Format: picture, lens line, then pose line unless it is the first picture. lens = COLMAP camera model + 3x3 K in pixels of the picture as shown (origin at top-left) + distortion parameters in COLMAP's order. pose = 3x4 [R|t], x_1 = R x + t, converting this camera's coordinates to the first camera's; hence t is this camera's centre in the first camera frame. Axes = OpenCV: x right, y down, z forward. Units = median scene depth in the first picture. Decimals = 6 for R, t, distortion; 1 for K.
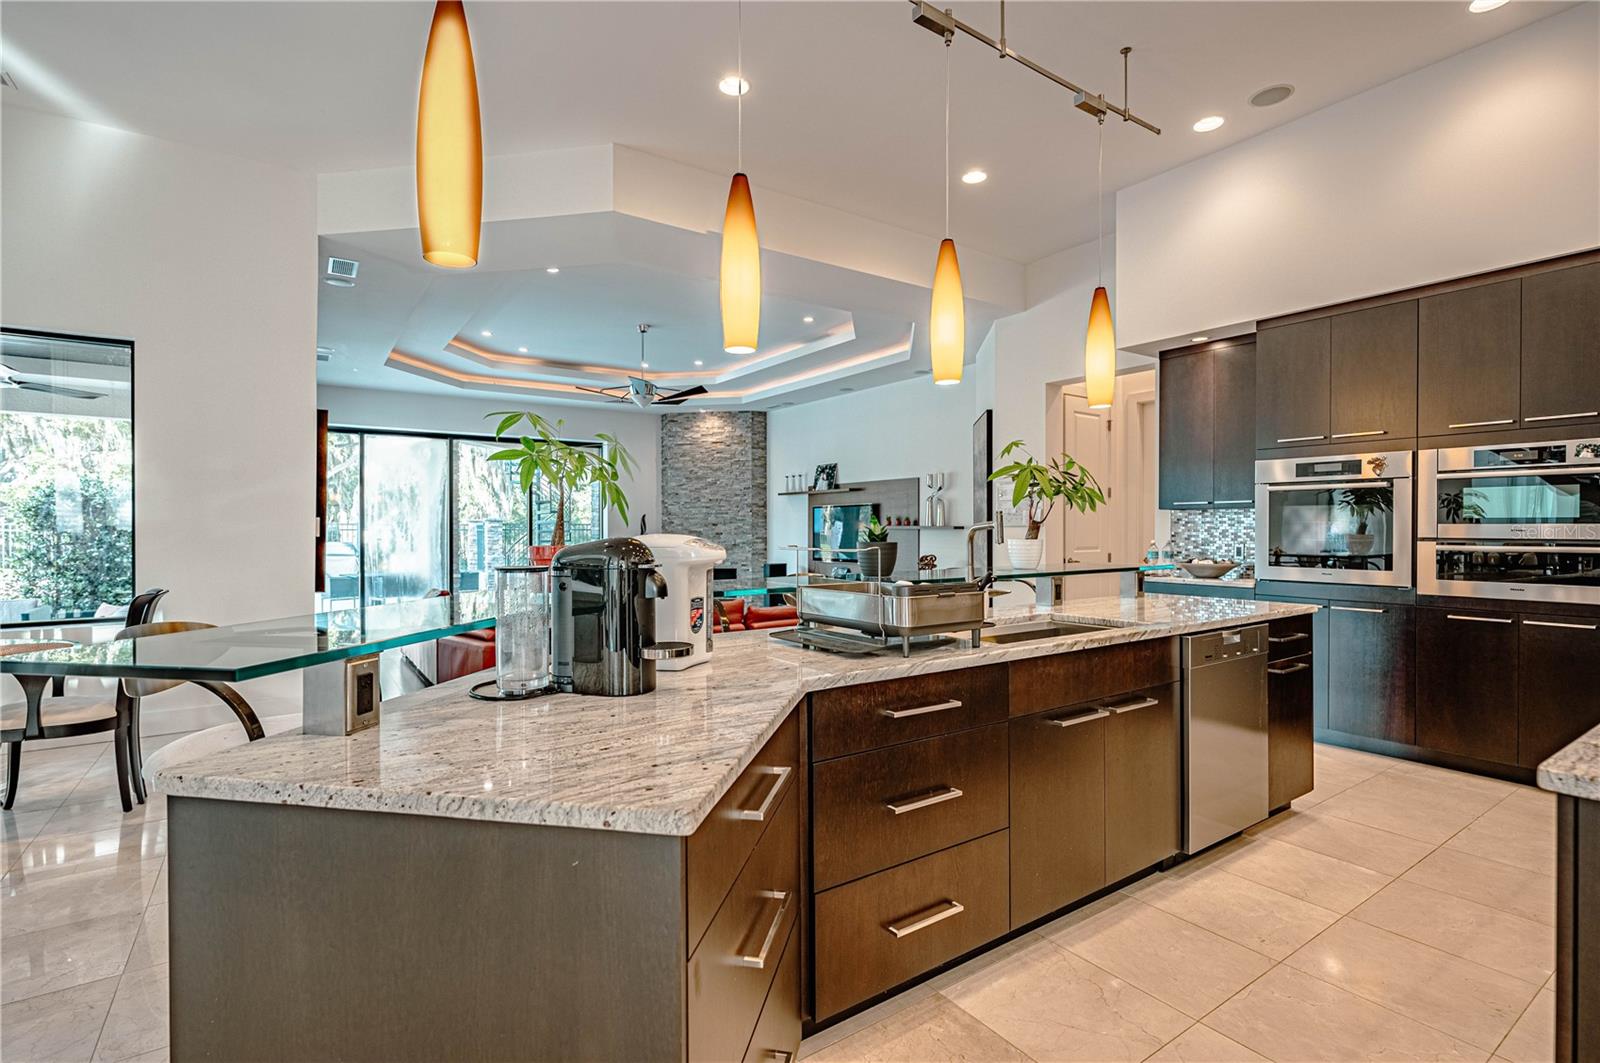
lens RADIAL K [[759.5, 0, 805.0], [0, 759.5, 538.0], [0, 0, 1]] dist [0.003395, -0.000482]
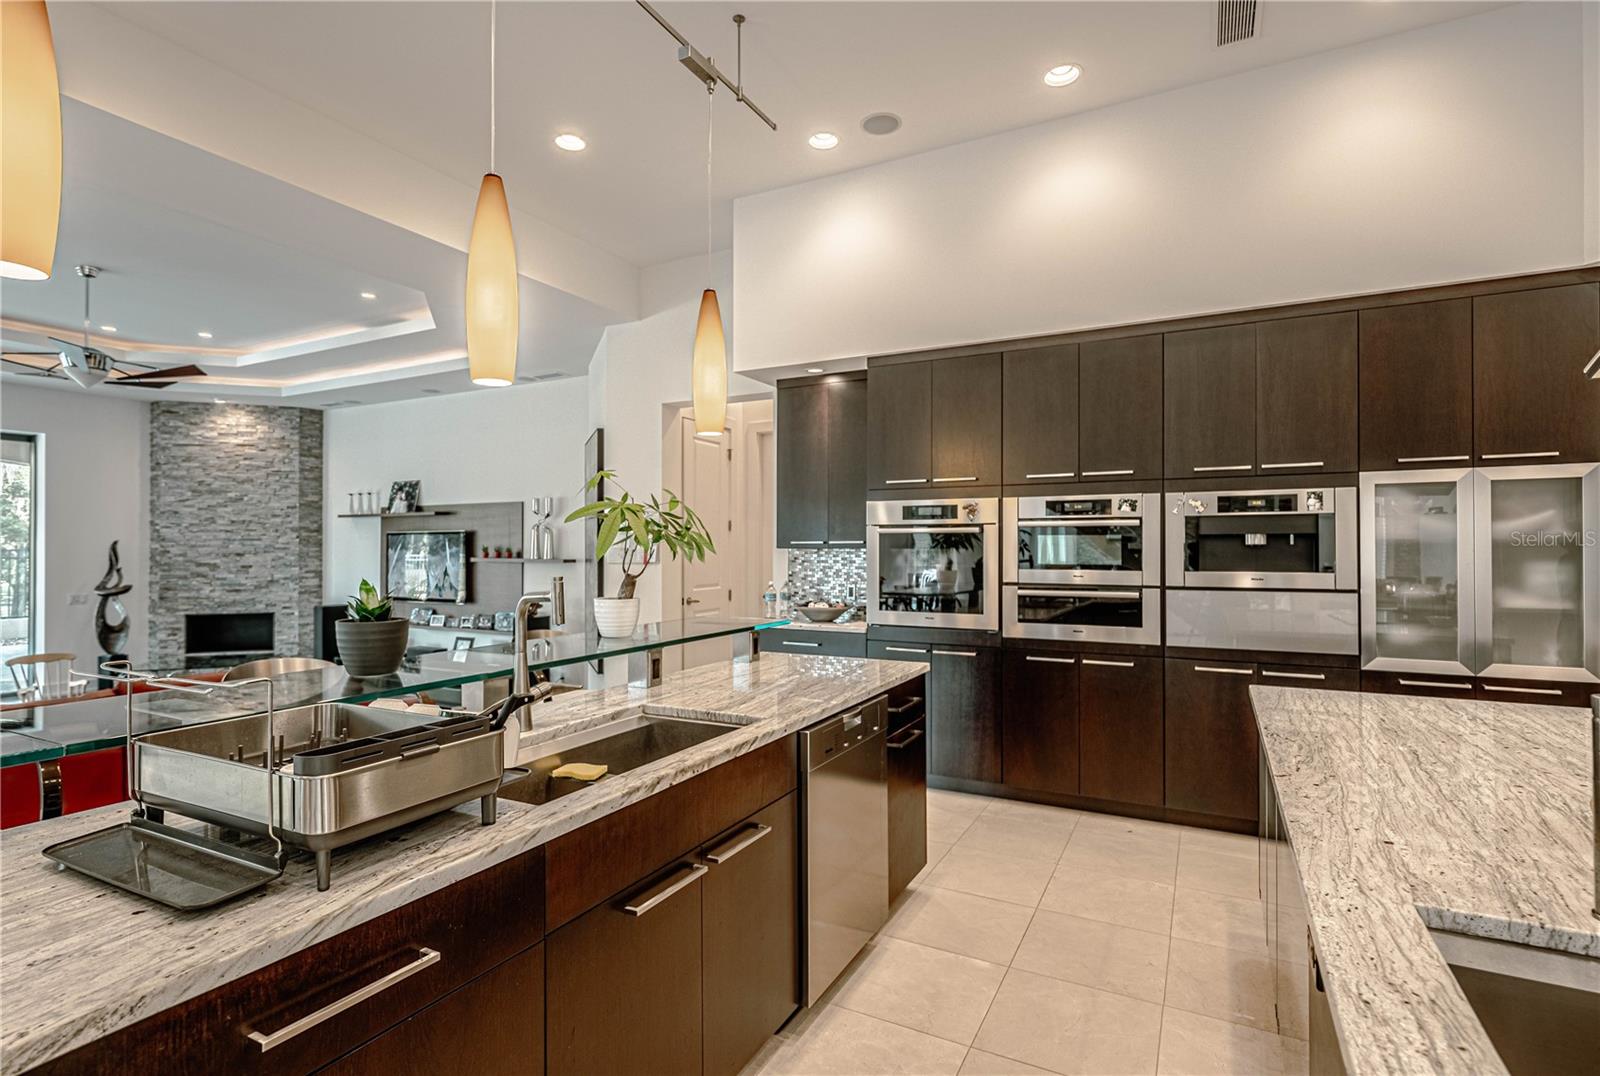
lens RADIAL K [[759.5, 0, 804.7], [0, 759.5, 542.7], [0, 0, 1]] dist [0.003395, -0.000482]
pose [[0.892187, 0.006400, 0.451622, 0.096414], [0.002228, 0.999825, -0.018569, -0.034819], [-0.451661, 0.017573, 0.892016, 0.195907]]
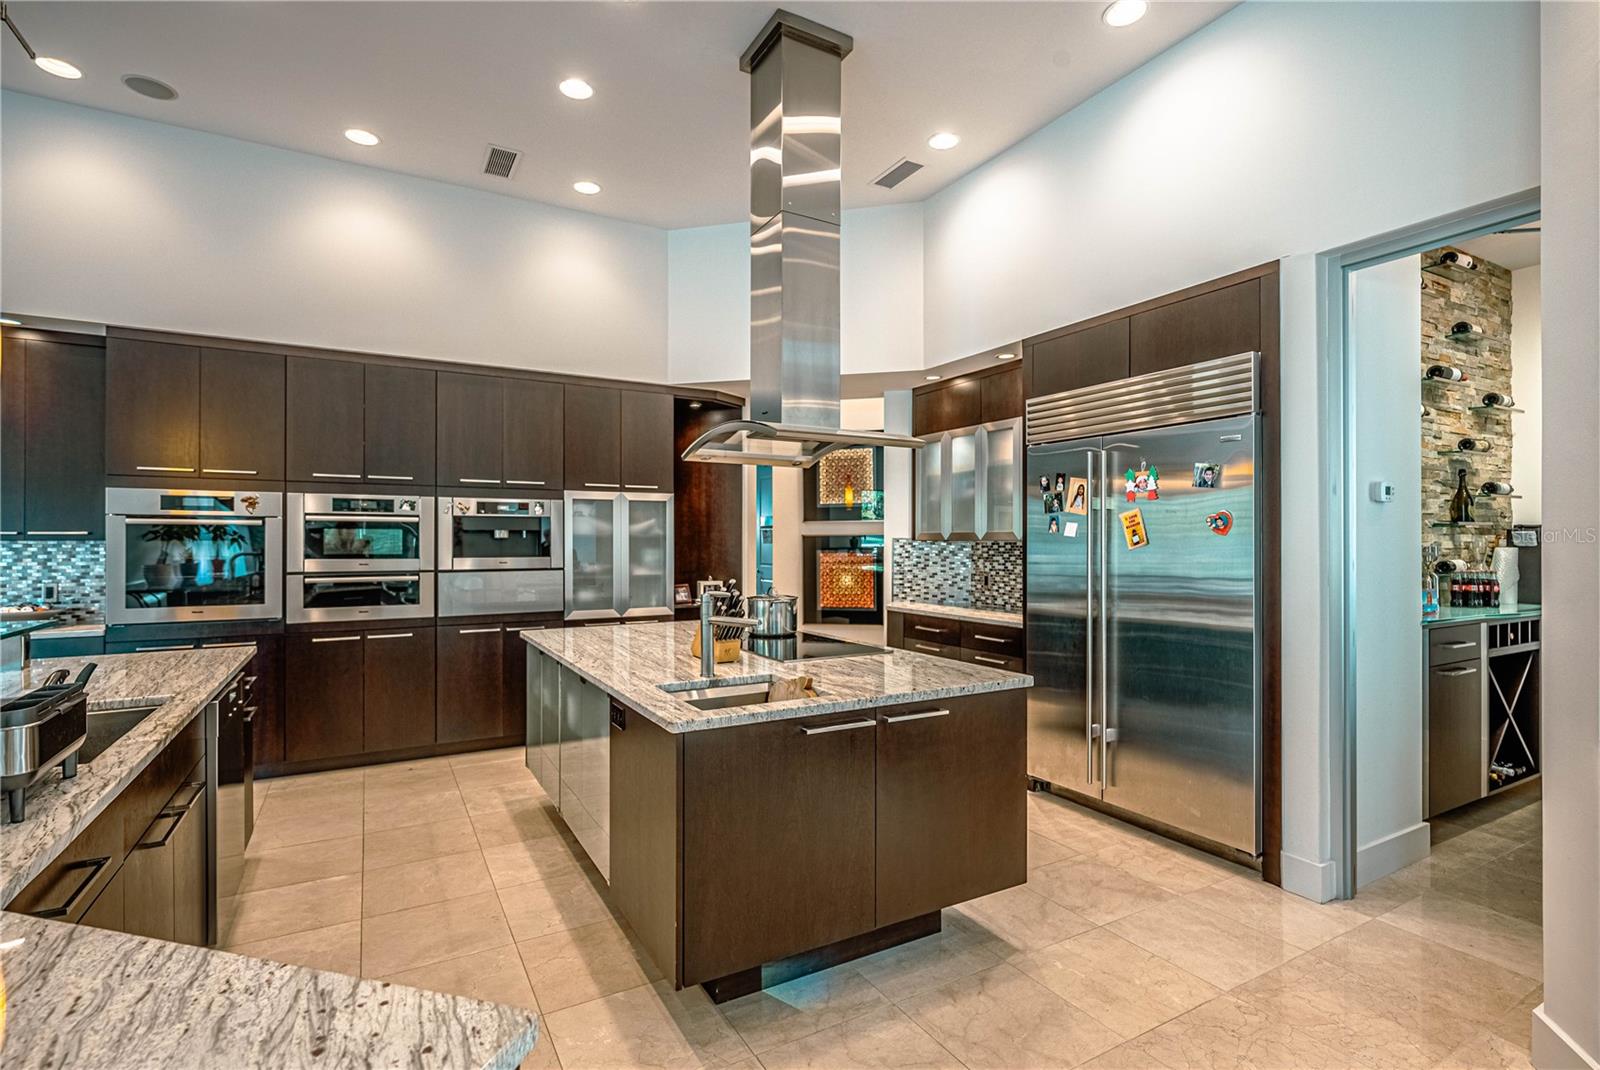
lens RADIAL K [[759.5, 0, 808.9], [0, 759.5, 547.6], [0, 0, 1]] dist [0.003395, -0.000482]
pose [[0.085744, -0.005798, 0.996300, -0.221983], [0.009631, 0.999941, 0.004990, -0.033466], [-0.996271, 0.009167, 0.085794, 0.149621]]
